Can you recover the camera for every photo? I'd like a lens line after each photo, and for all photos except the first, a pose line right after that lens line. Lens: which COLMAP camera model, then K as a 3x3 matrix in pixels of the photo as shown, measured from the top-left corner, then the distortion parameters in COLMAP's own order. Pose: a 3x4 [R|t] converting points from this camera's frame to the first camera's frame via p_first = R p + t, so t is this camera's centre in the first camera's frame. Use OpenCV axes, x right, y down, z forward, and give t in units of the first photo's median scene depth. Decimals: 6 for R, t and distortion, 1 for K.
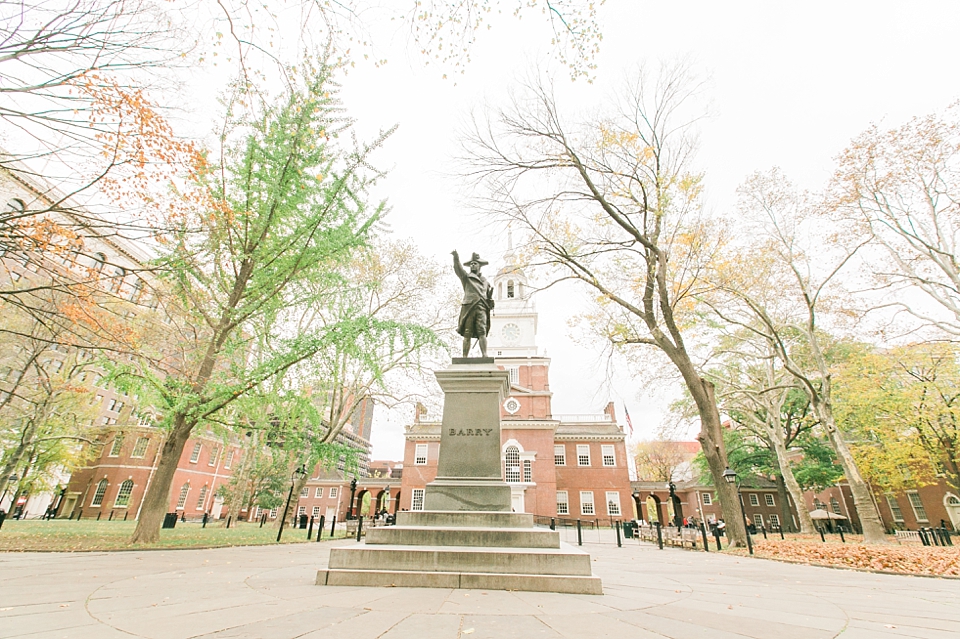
lens RADIAL K [[438.9, 0, 480.0], [0, 438.9, 319.5], [0, 0, 1]] dist [-0.000474, -0.000738]
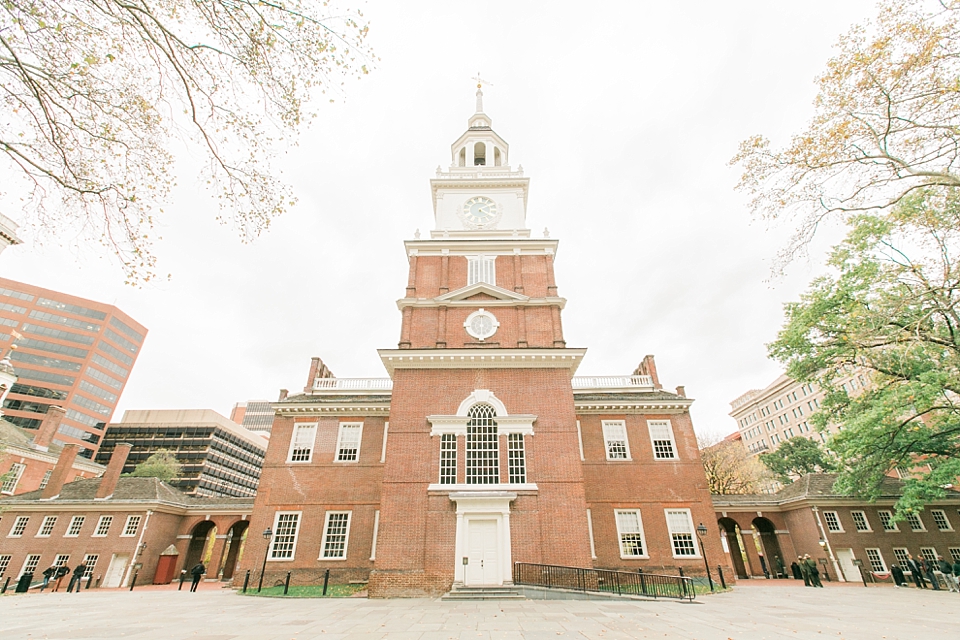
lens RADIAL K [[440.3, 0, 484.0], [0, 440.3, 305.5], [0, 0, 1]] dist [0.001151, -0.000157]
pose [[0.997464, 0.011425, 0.070247, 0.038054], [-0.004608, 0.995326, -0.096460, 0.206281], [-0.071021, 0.095891, 0.992855, 0.482517]]
